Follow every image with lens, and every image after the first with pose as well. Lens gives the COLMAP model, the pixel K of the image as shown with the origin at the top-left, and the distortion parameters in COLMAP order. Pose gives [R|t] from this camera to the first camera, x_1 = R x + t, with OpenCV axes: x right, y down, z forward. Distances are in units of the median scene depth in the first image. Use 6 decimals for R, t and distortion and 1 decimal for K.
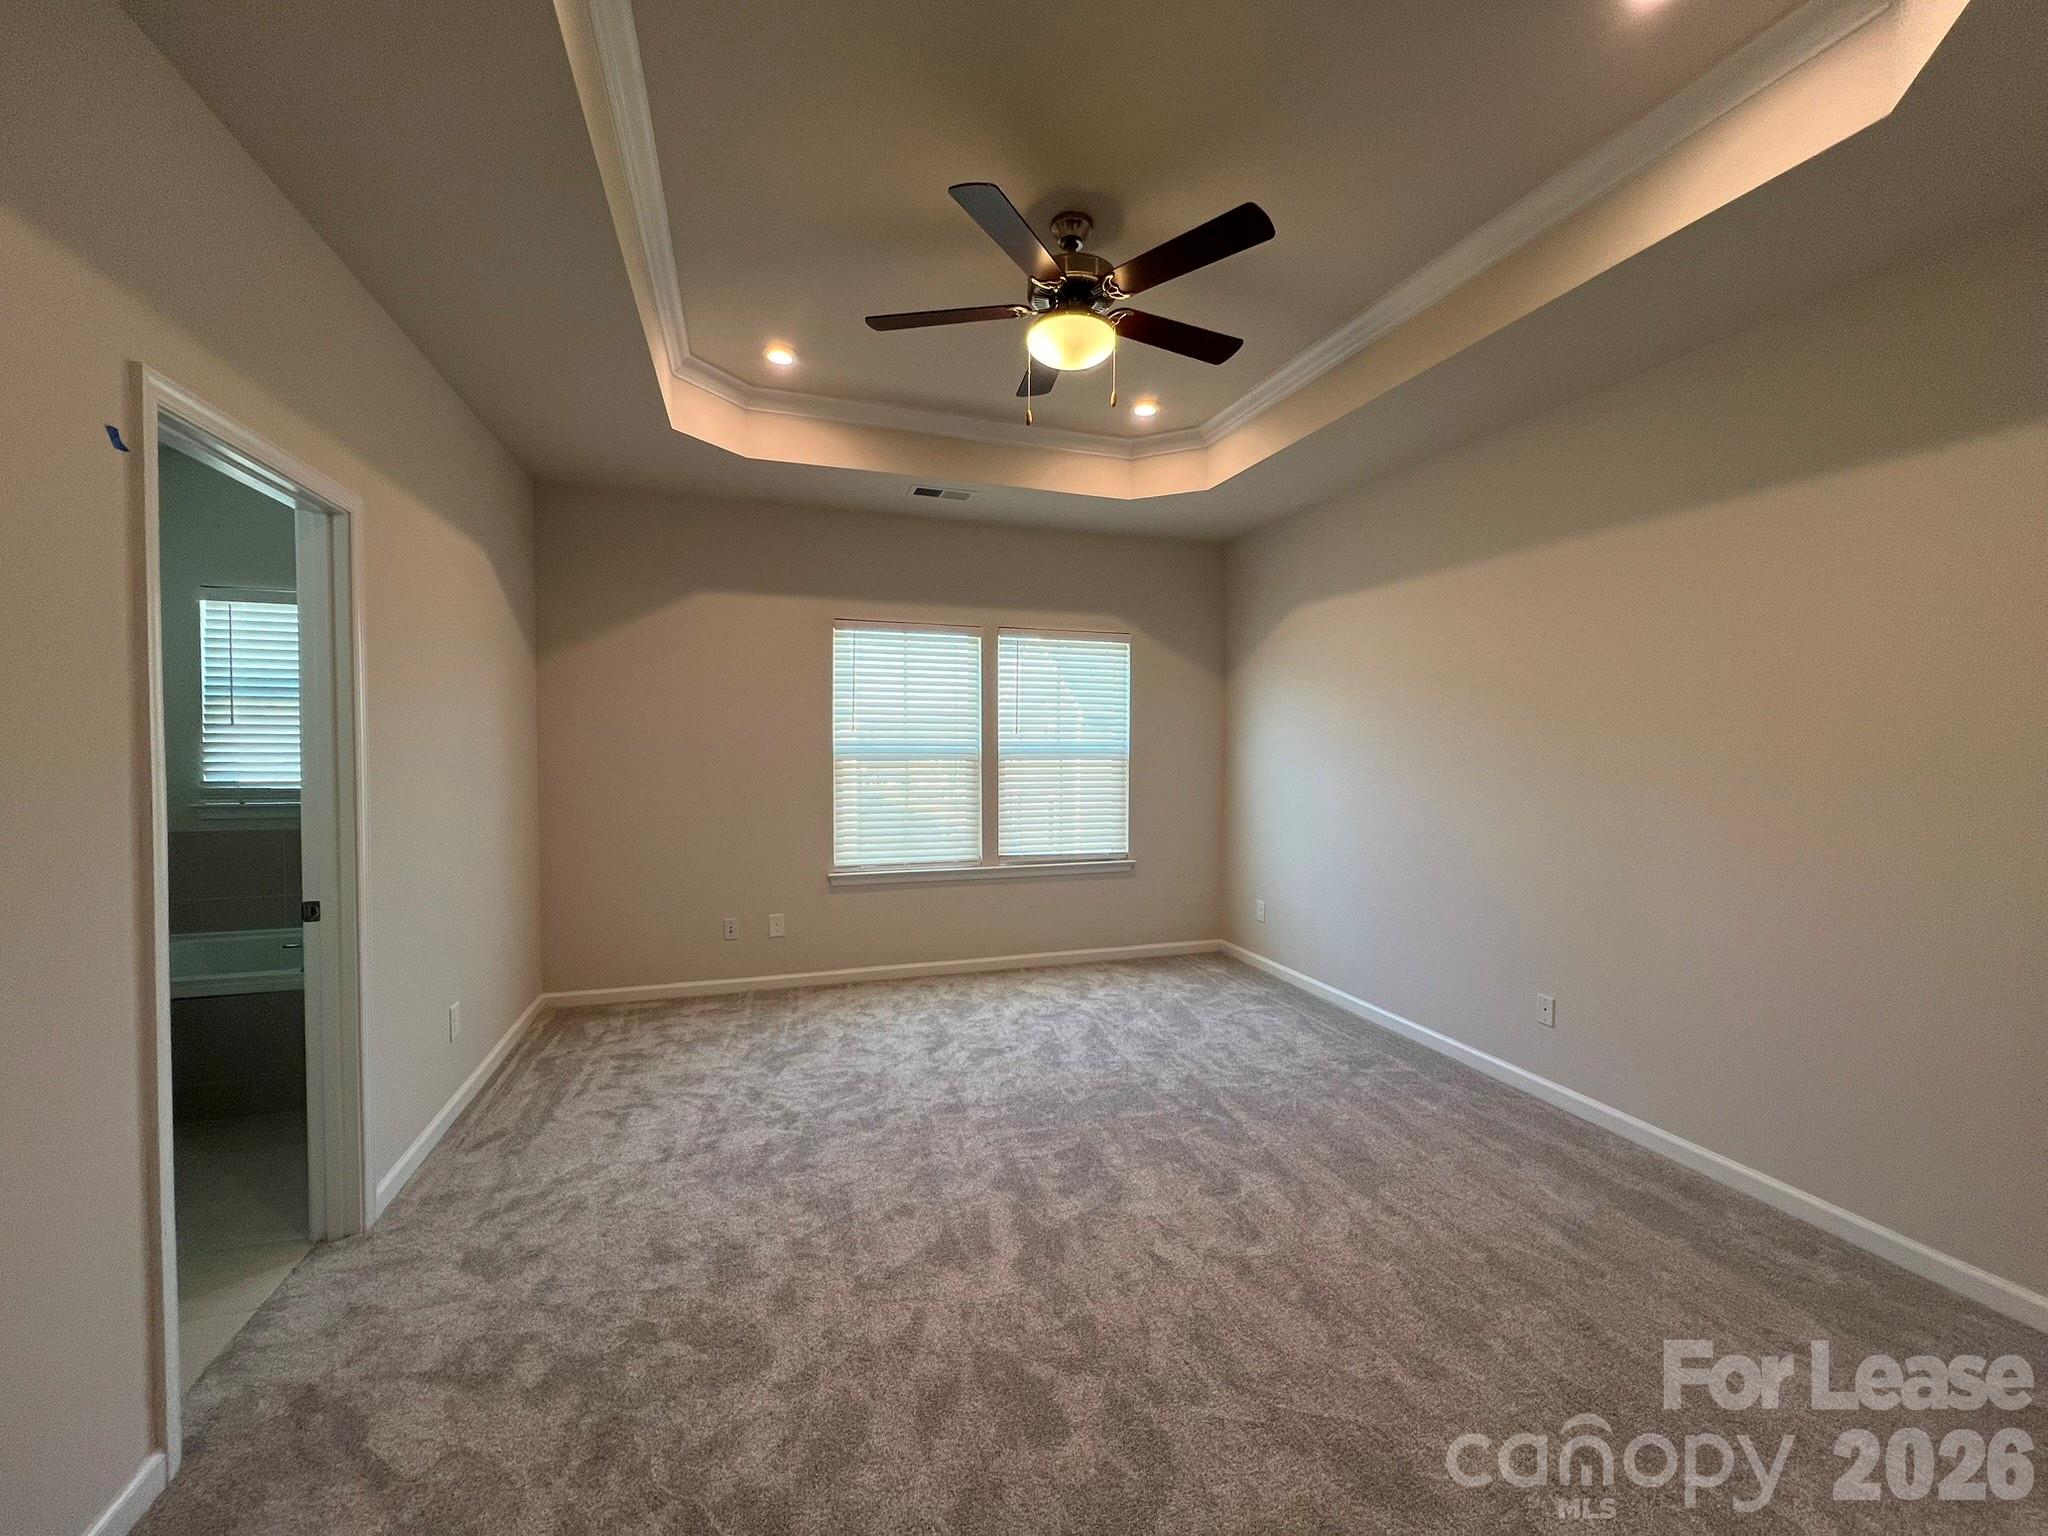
lens RADIAL K [[817.6, 0, 1017.8], [0, 817.6, 766.1], [0, 0, 1]] dist [-0.001628, -0.000107]
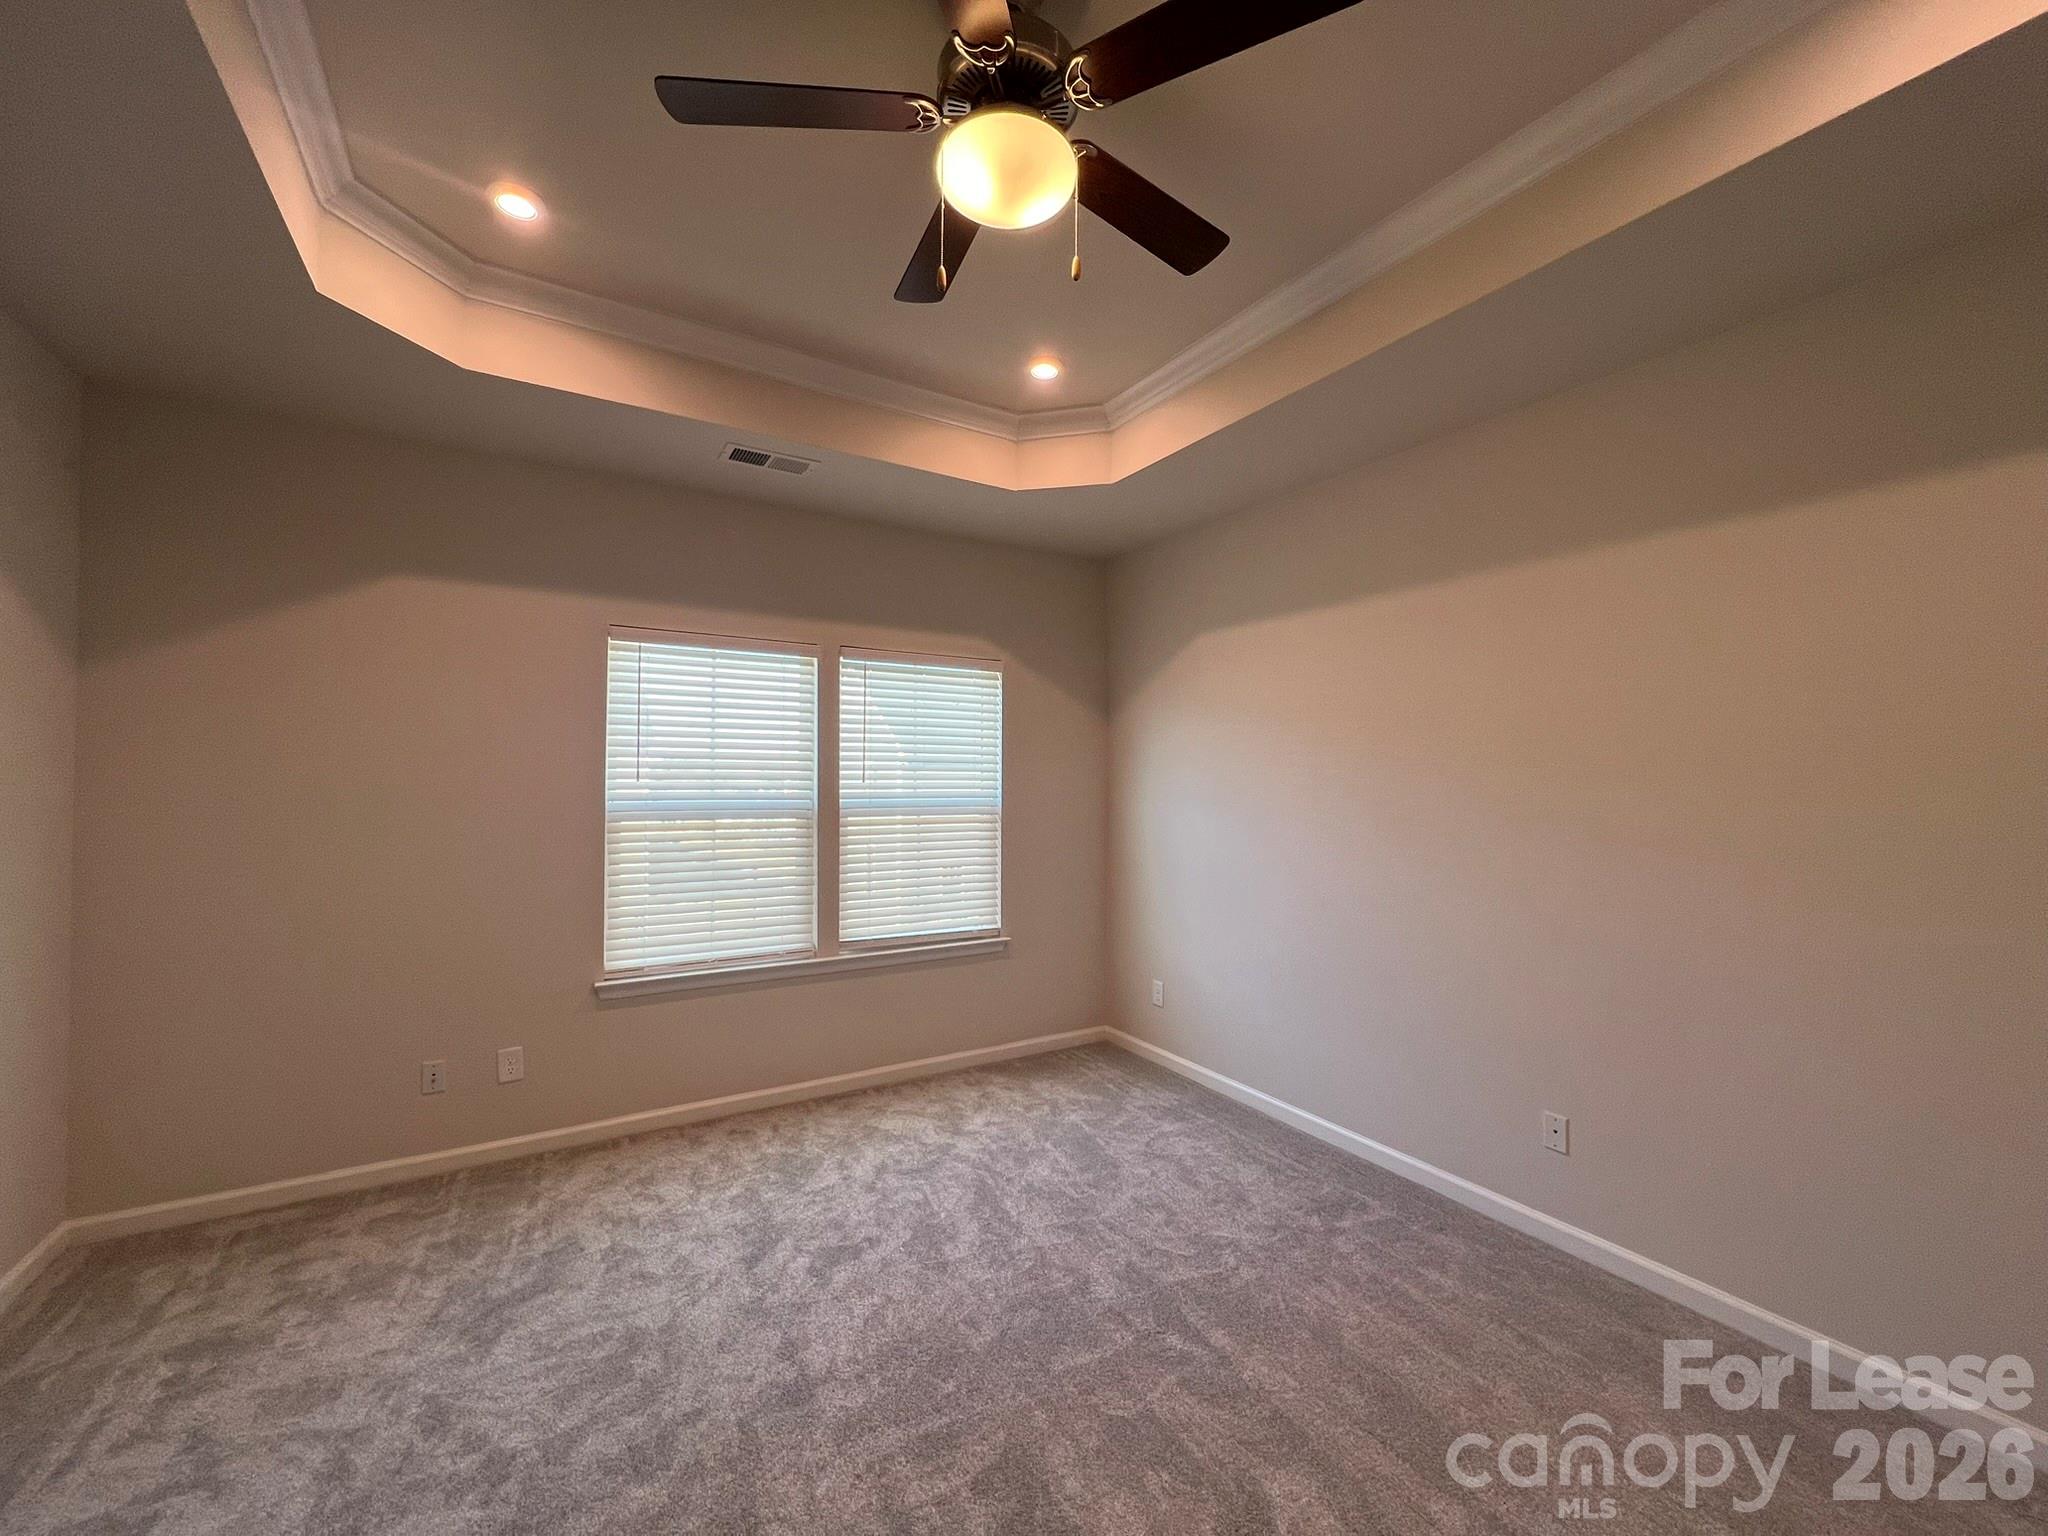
lens RADIAL K [[832.8, 0, 1023.2], [0, 832.8, 763.7], [0, 0, 1]] dist [0.001674, 0.000019]
pose [[0.974396, 0.003527, 0.224810, -0.041033], [0.007906, 0.998721, -0.049935, -0.022066], [-0.224699, 0.050434, 0.973122, 0.250318]]
